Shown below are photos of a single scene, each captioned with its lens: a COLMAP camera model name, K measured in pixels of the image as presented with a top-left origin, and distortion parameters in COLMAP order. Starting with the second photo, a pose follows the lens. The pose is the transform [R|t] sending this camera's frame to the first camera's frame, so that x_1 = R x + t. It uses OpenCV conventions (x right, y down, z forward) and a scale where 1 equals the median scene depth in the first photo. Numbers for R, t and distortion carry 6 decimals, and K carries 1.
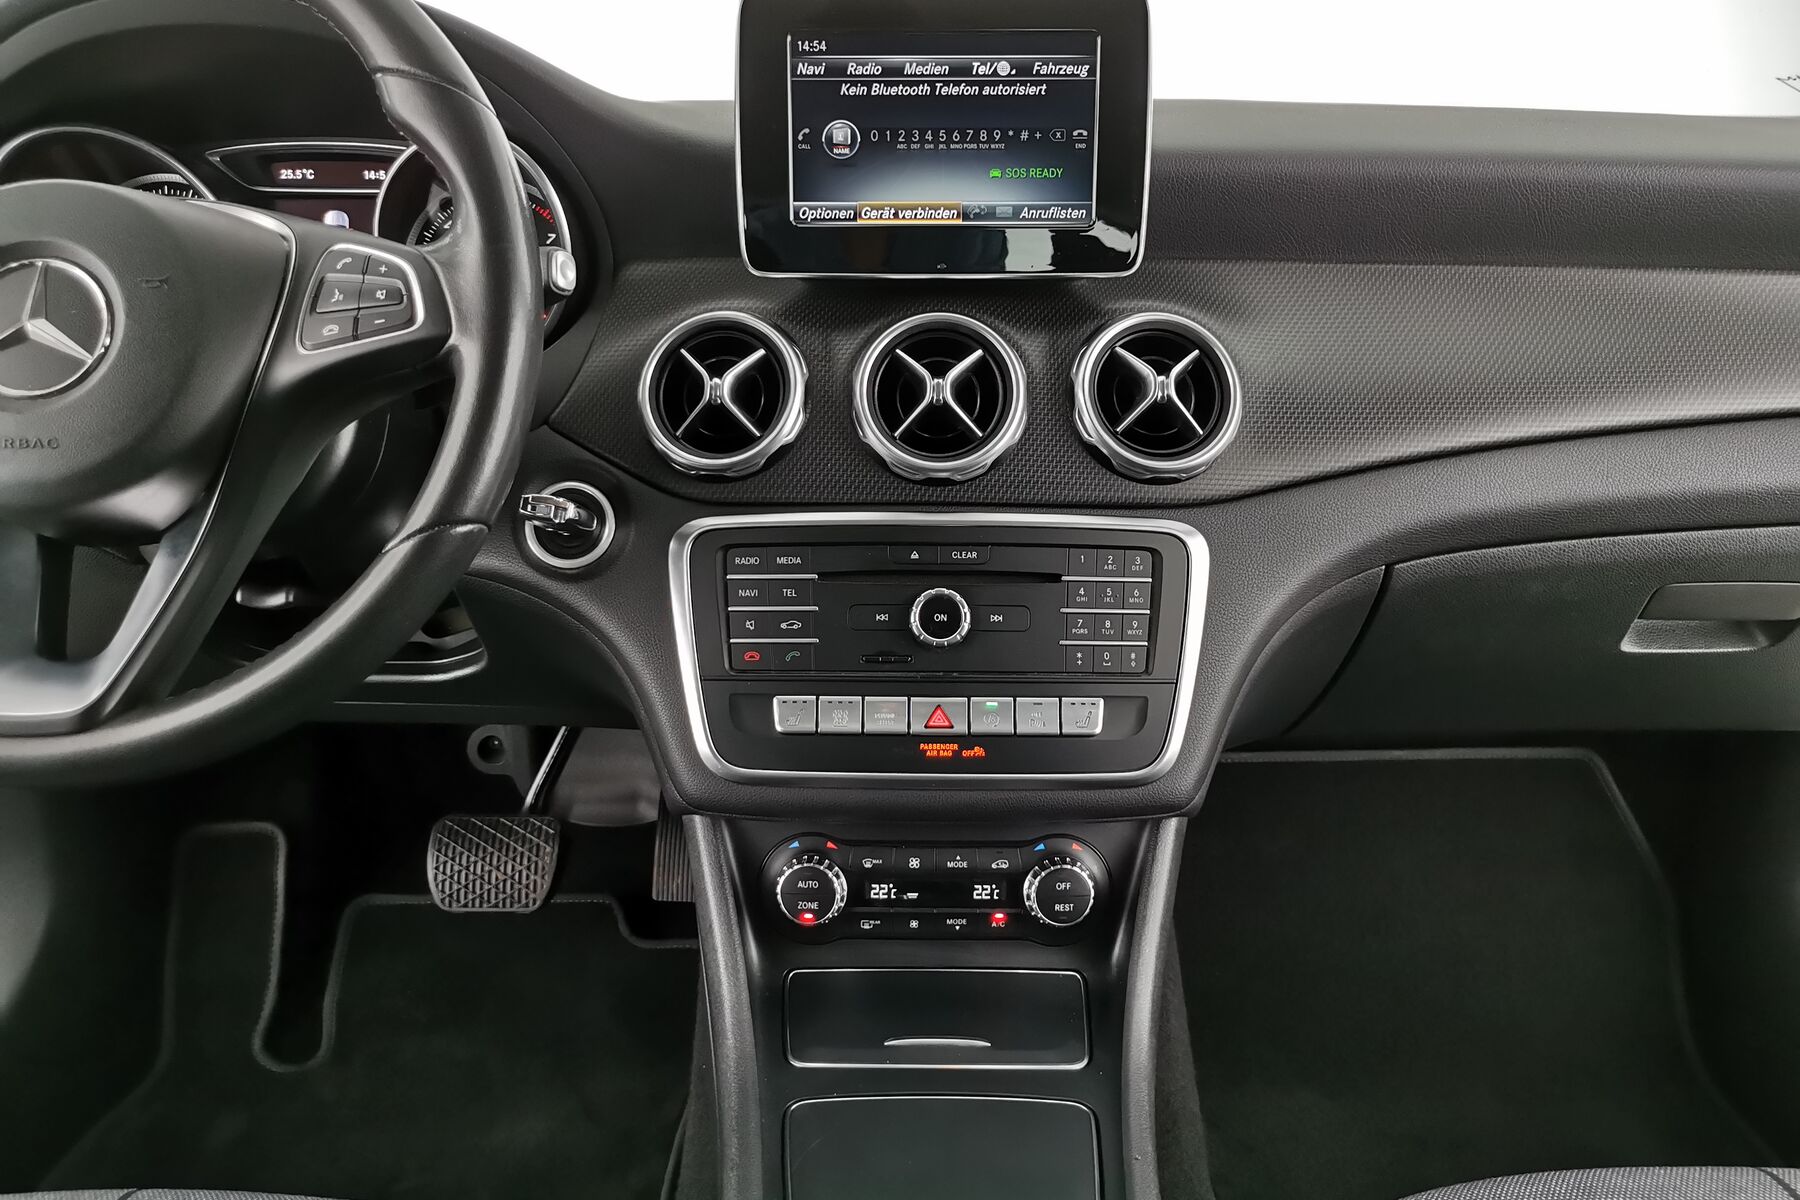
lens RADIAL K [[1377.3, 0, 892.6], [0, 1377.3, 606.2], [0, 0, 1]] dist [0.028743, -0.005043]
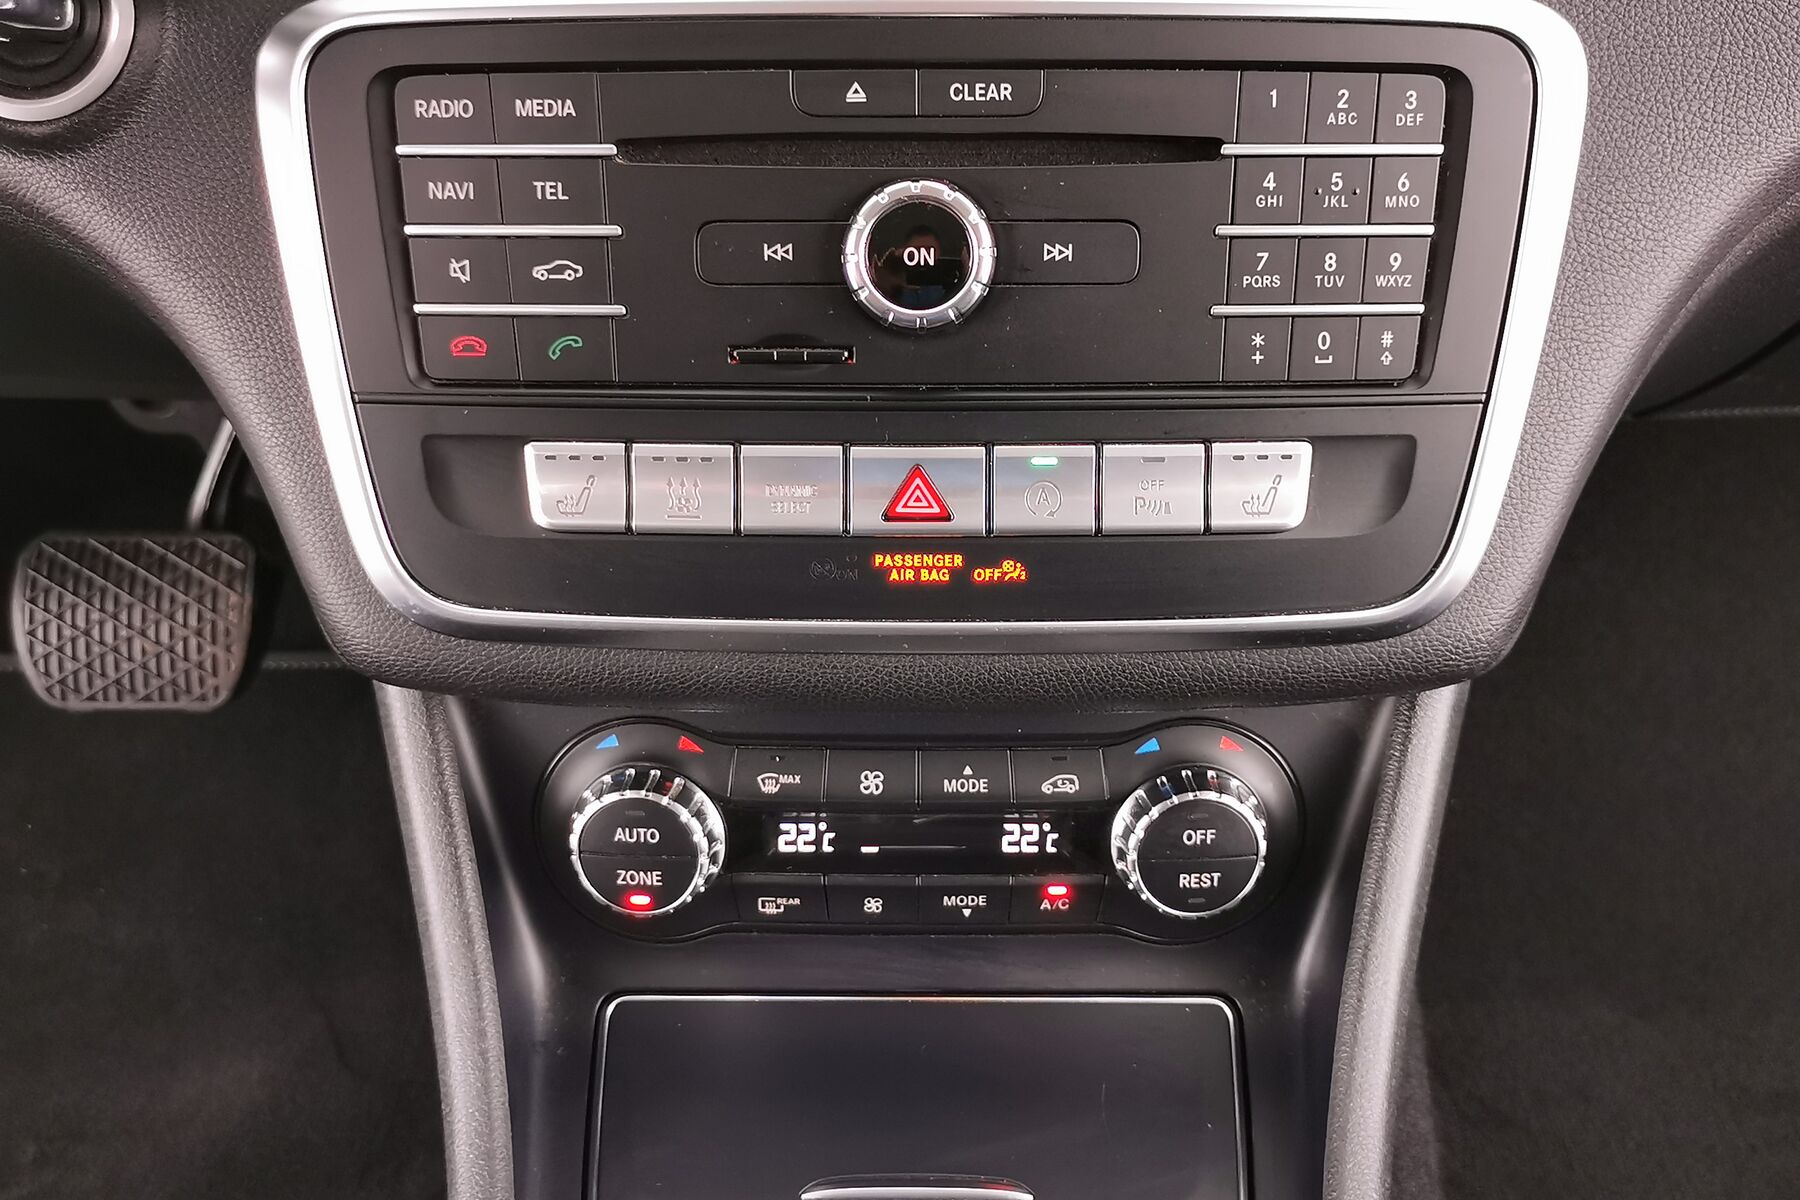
lens RADIAL K [[1977.7, 0, 903.0], [0, 1977.7, 578.6], [0, 0, 1]] dist [0.018111, 0.019510]
pose [[0.999922, -0.005569, -0.011147, 0.034918], [0.008273, 0.965669, 0.259645, -0.049669], [0.009318, -0.259717, 0.965640, 0.402070]]
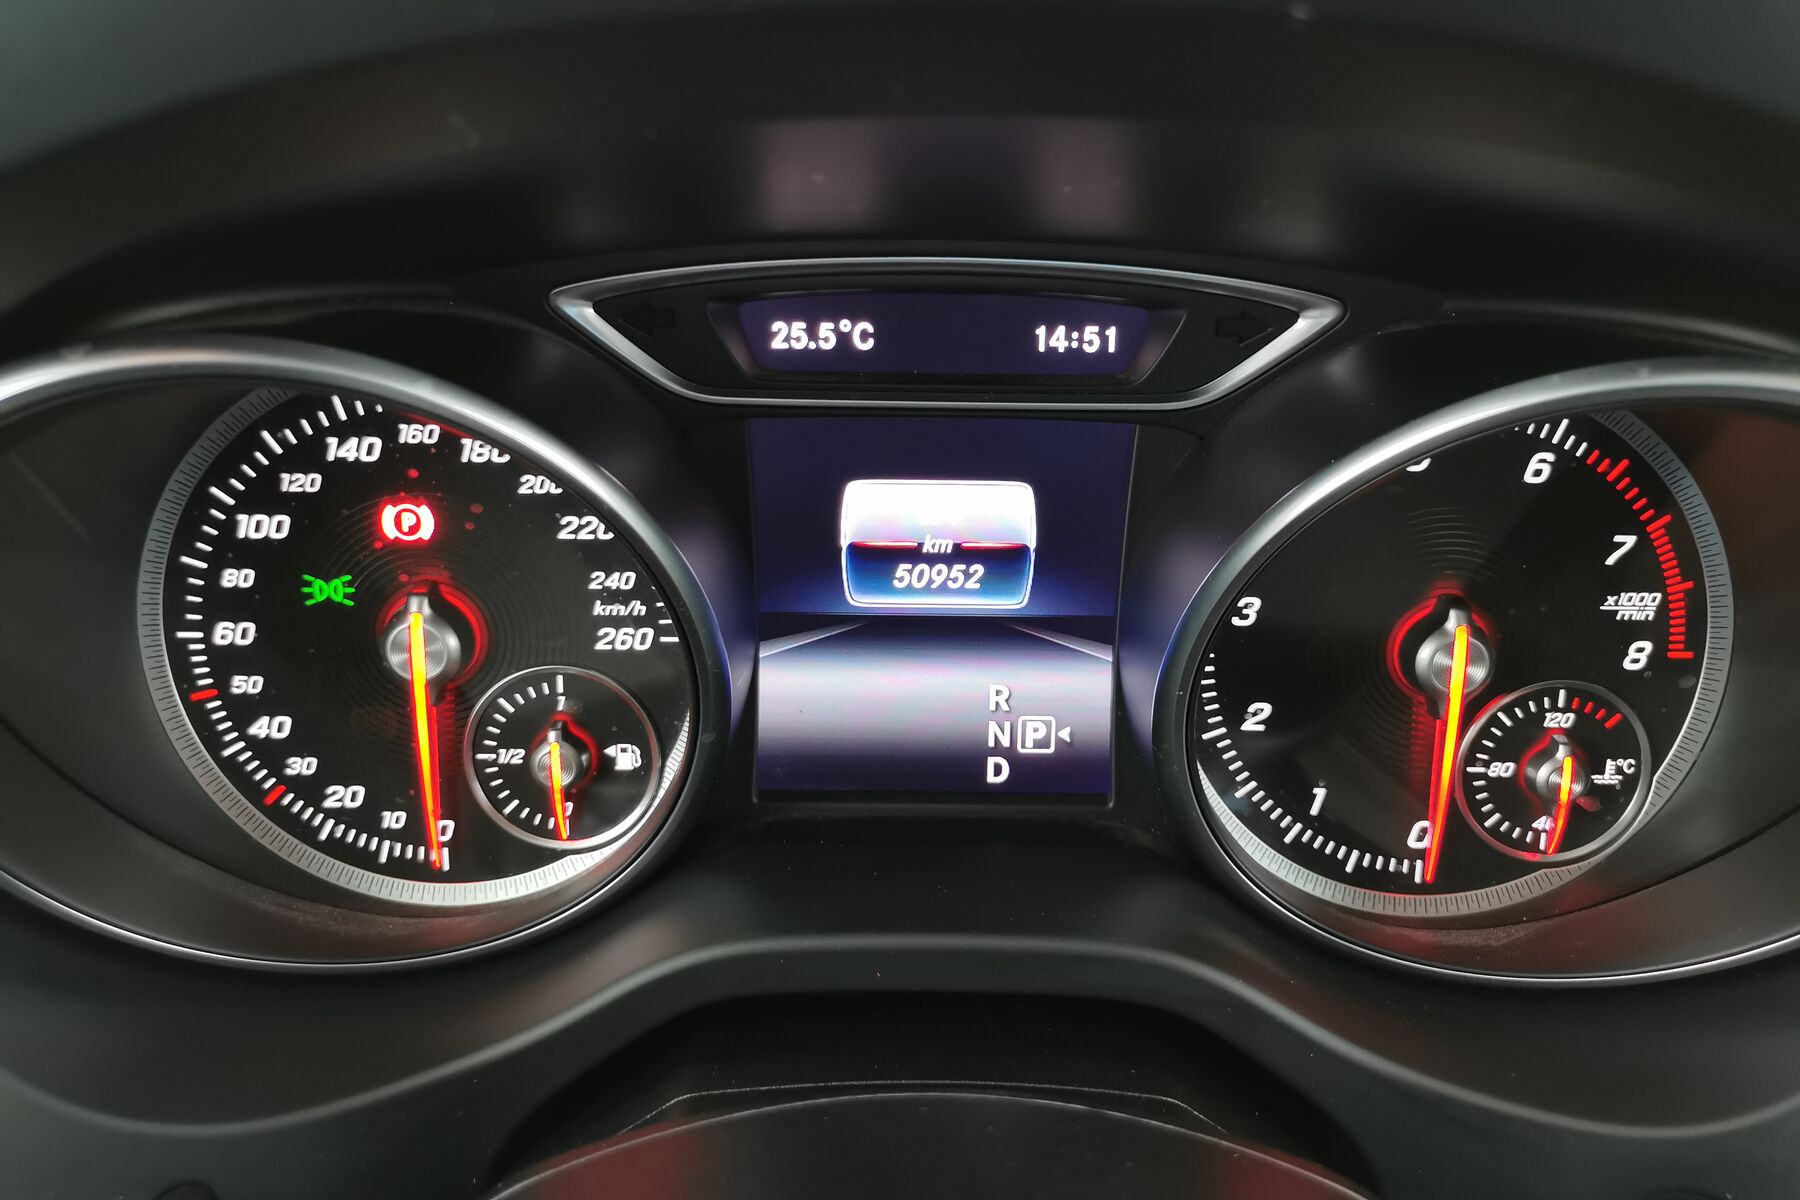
lens RADIAL K [[1383.5, 0, 900.0], [0, 1383.5, 600.0], [0, 0, 1]] dist [0.030987, -0.037185]
pose [[0.999960, 0.008788, 0.001561, -0.472152], [-0.008924, 0.981601, 0.190735, -0.358696], [0.000144, -0.190741, 0.981640, 0.780958]]
